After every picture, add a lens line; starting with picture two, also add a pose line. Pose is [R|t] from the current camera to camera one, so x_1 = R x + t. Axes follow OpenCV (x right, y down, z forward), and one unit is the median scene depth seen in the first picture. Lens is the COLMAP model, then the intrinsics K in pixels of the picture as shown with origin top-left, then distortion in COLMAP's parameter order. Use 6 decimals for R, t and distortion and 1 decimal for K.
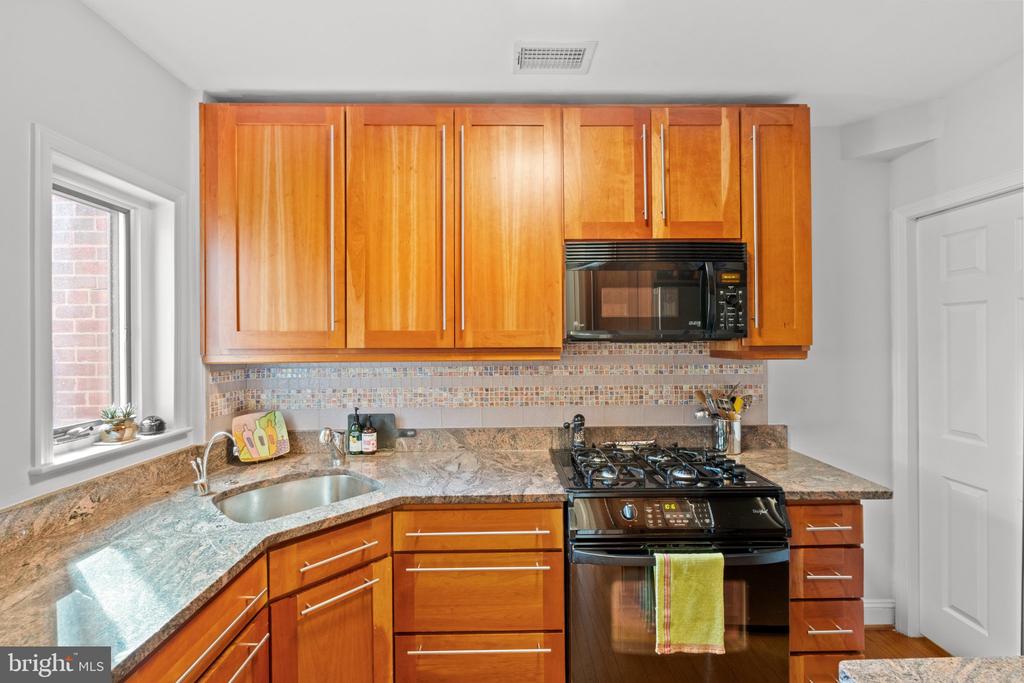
lens RADIAL K [[451.8, 0, 509.3], [0, 451.8, 331.1], [0, 0, 1]] dist [-0.004331, 0.000400]
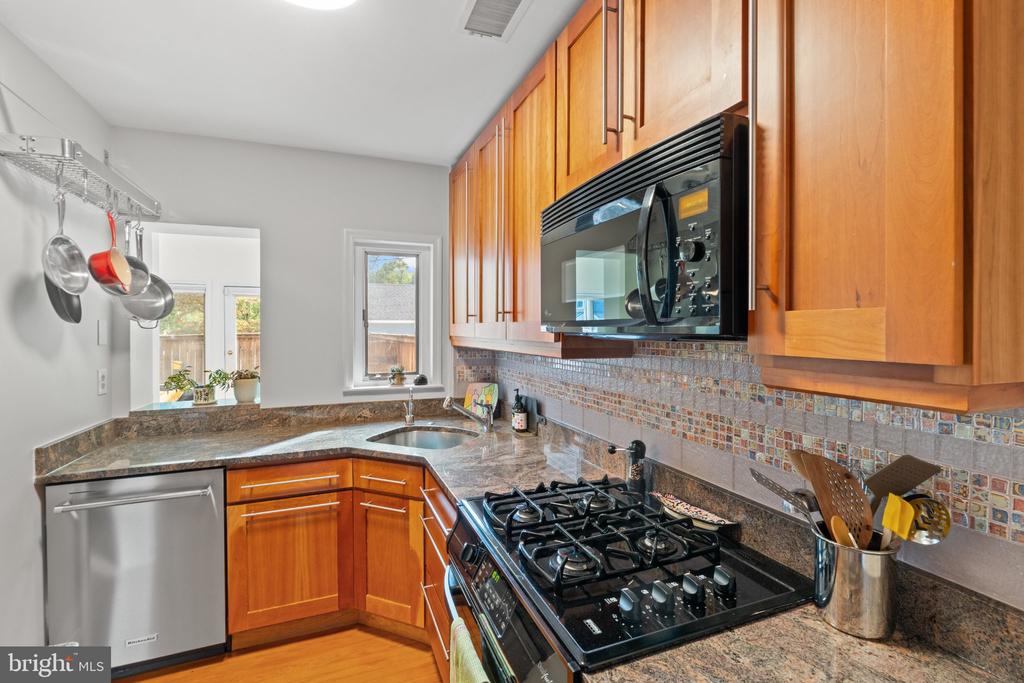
lens RADIAL K [[451.8, 0, 518.5], [0, 451.8, 333.8], [0, 0, 1]] dist [-0.004331, 0.000400]
pose [[0.367941, 0.016838, -0.929697, 0.811927], [0.014040, 0.999621, 0.023661, 0.000702], [0.929743, -0.021759, 0.367566, 0.637415]]
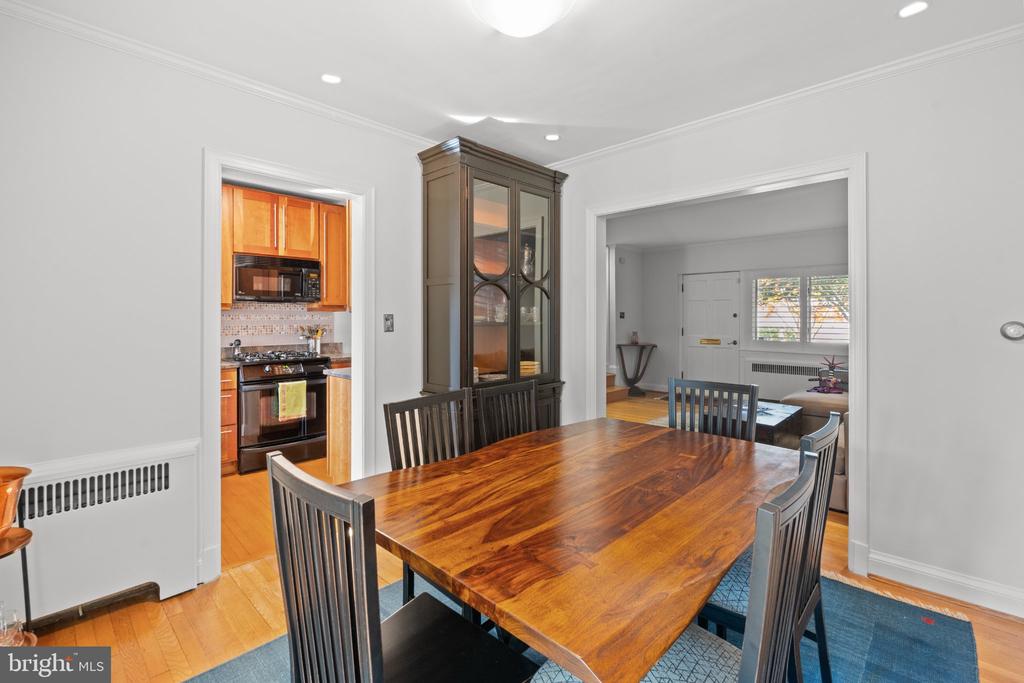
lens RADIAL K [[451.8, 0, 506.2], [0, 451.8, 316.4], [0, 0, 1]] dist [-0.004331, 0.000400]
pose [[0.710450, 0.004392, 0.703734, -0.441810], [-0.013143, 0.999889, 0.007028, 0.062900], [-0.703625, -0.014242, 0.710429, -1.346756]]
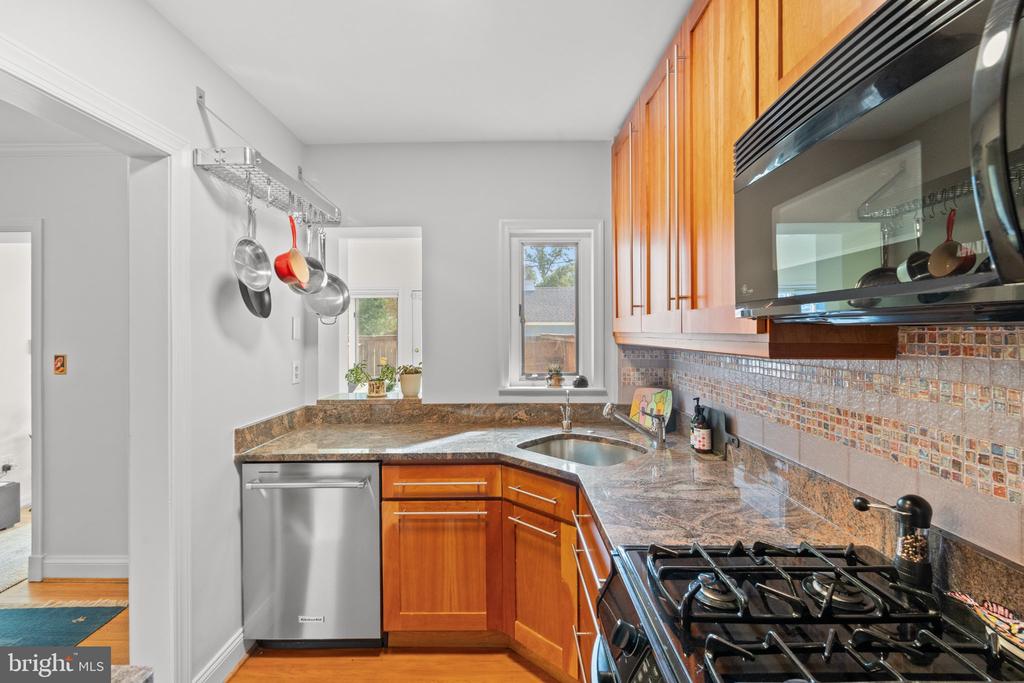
lens RADIAL K [[451.8, 0, 508.5], [0, 451.8, 327.9], [0, 0, 1]] dist [-0.004331, 0.000400]
pose [[-0.019190, -0.000581, -0.999816, 0.645205], [0.021545, 0.999767, -0.000995, 0.021977], [0.999584, -0.021561, -0.019173, 0.699889]]
